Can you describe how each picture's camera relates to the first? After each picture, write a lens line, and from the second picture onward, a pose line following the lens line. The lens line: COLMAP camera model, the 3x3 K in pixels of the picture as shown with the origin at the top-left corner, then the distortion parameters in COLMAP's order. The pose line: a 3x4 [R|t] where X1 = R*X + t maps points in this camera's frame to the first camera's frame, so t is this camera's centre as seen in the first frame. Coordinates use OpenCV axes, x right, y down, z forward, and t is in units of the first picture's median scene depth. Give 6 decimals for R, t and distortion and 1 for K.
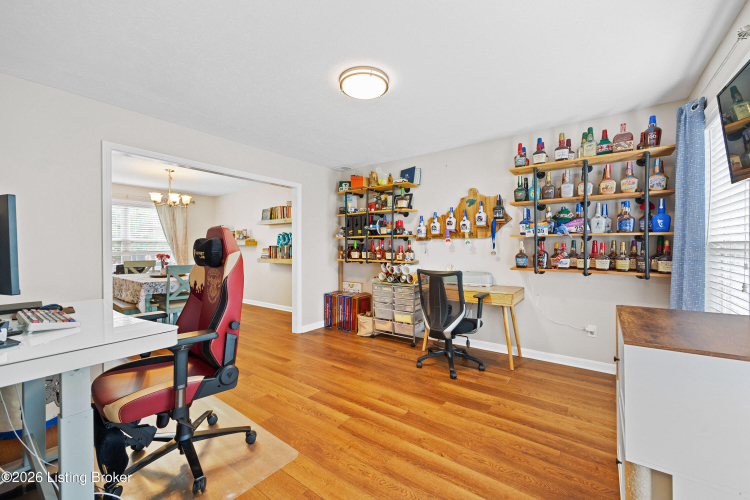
lens RADIAL K [[297.4, 0, 370.8], [0, 297.4, 249.0], [0, 0, 1]] dist [0.000721, 0.000242]
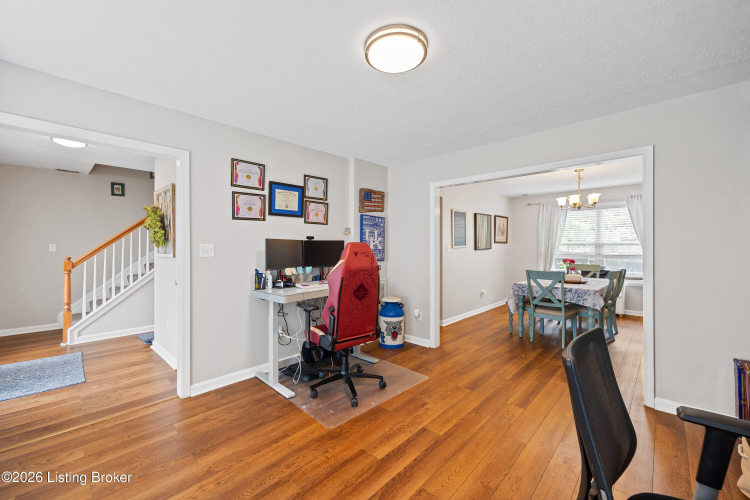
lens RADIAL K [[297.4, 0, 370.8], [0, 297.4, 249.0], [0, 0, 1]] dist [0.000721, 0.000242]
pose [[-0.113954, 0.001259, -0.993485, 0.691779], [-0.002586, 0.999995, 0.001564, -0.030209], [0.993483, 0.002748, -0.113950, 0.956541]]
